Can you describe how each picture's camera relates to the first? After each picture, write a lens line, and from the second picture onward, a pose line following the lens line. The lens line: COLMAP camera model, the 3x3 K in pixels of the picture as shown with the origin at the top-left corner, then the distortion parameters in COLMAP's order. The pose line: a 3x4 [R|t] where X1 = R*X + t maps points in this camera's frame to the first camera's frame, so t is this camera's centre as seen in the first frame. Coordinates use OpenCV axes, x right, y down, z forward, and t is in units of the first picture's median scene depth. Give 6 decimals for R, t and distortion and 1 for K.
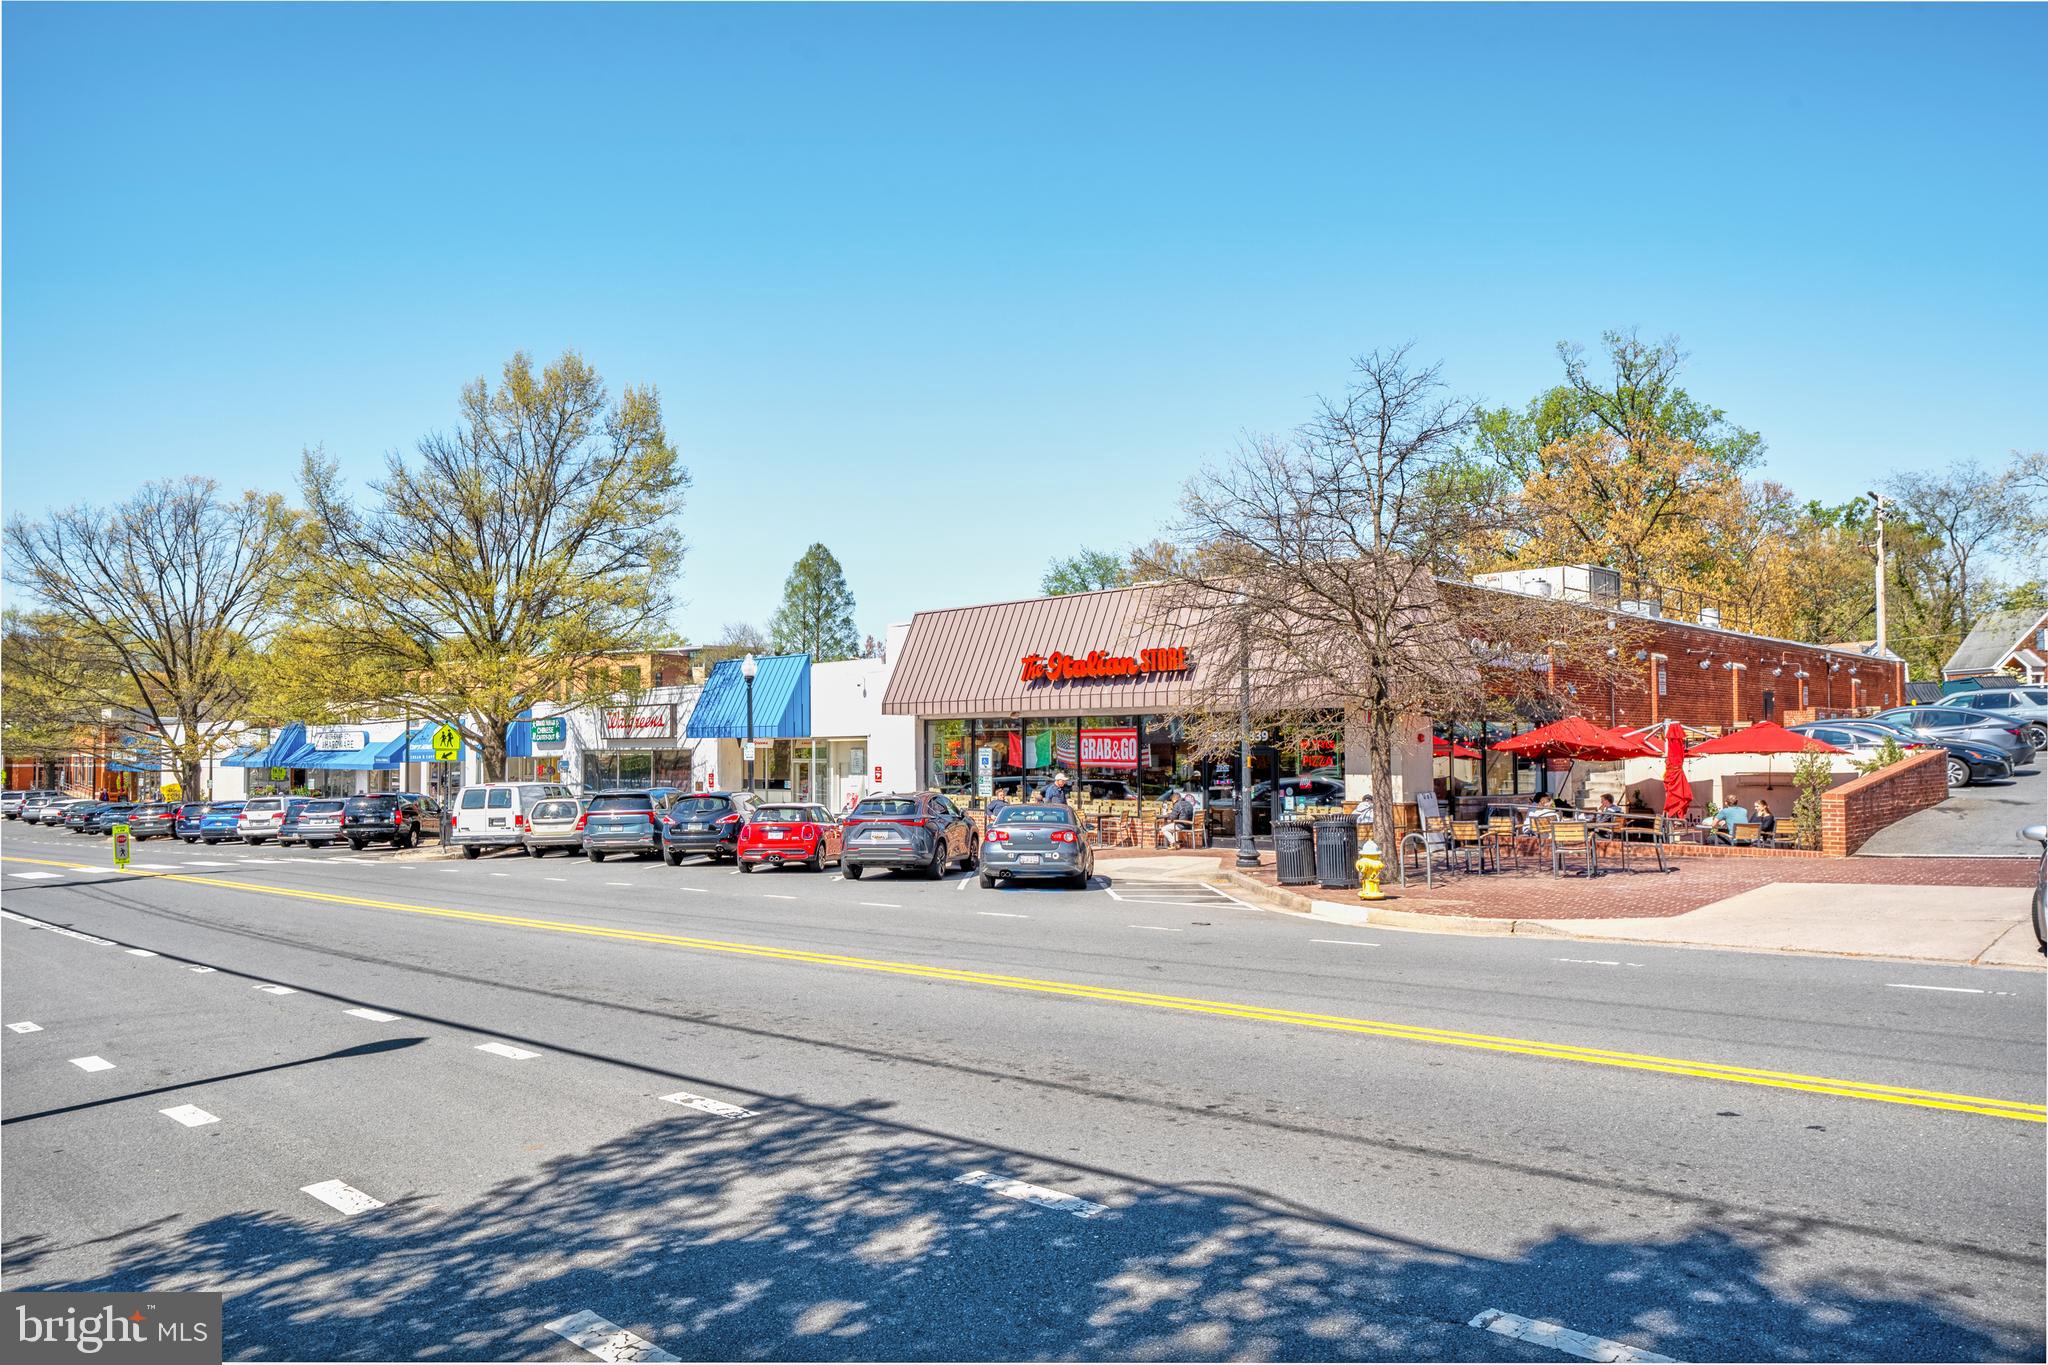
lens RADIAL K [[1358.4, 0, 1017.1], [0, 1358.4, 685.1], [0, 0, 1]] dist [0.008636, 0.001823]
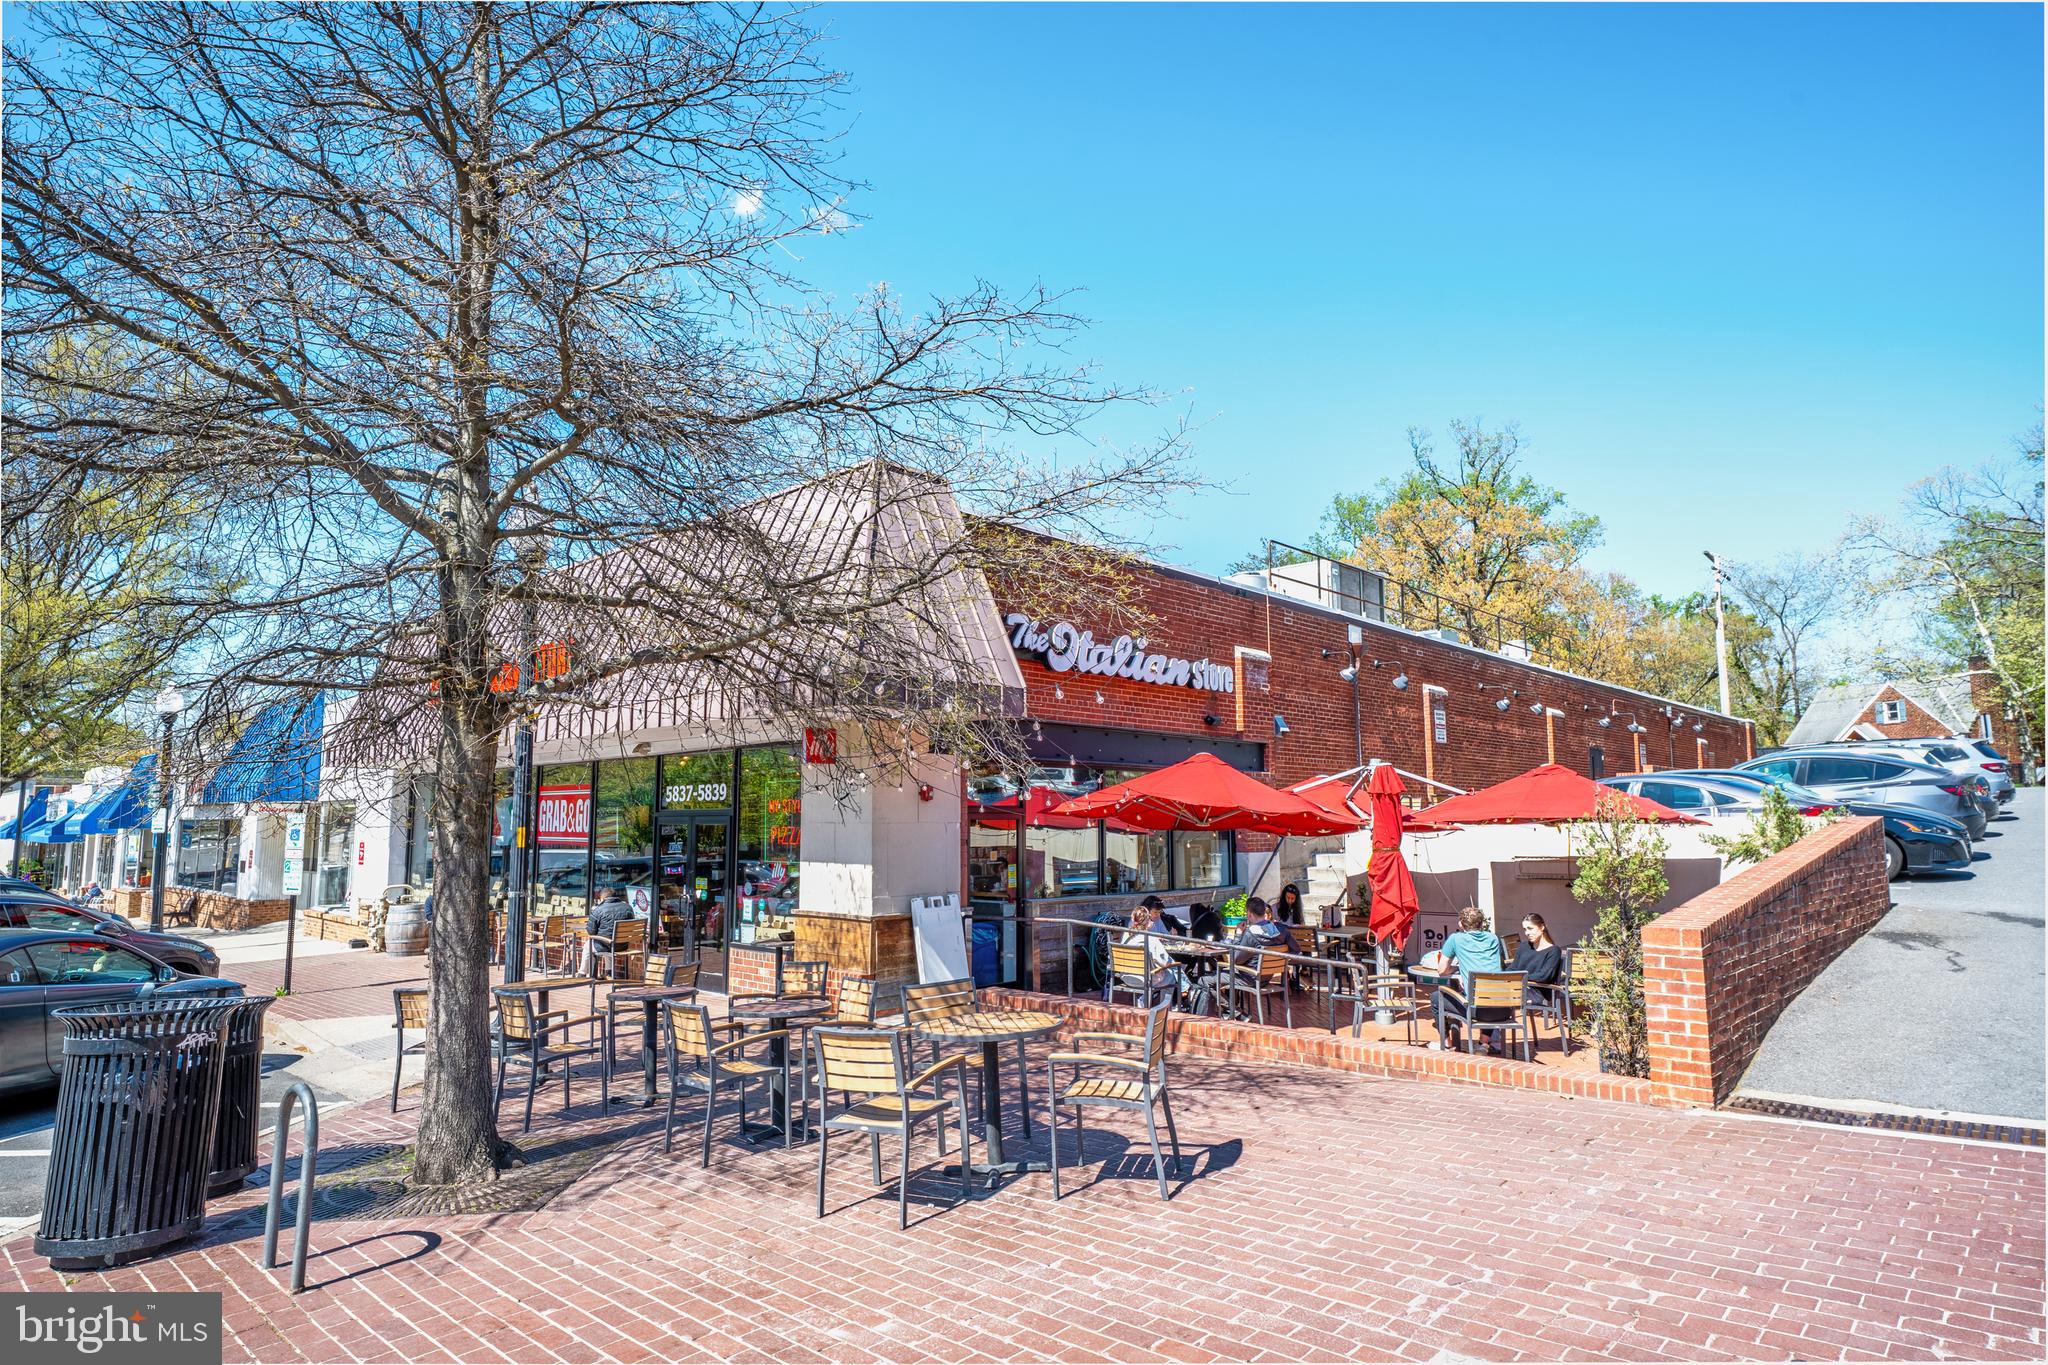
lens RADIAL K [[1130.8, 0, 1031.7], [0, 1130.8, 679.8], [0, 0, 1]] dist [-0.000401, 0.000310]
pose [[0.999796, 0.004625, 0.019645, 0.248309], [-0.003065, 0.996893, -0.078712, 0.021784], [-0.019948, 0.078636, 0.996704, 0.410284]]
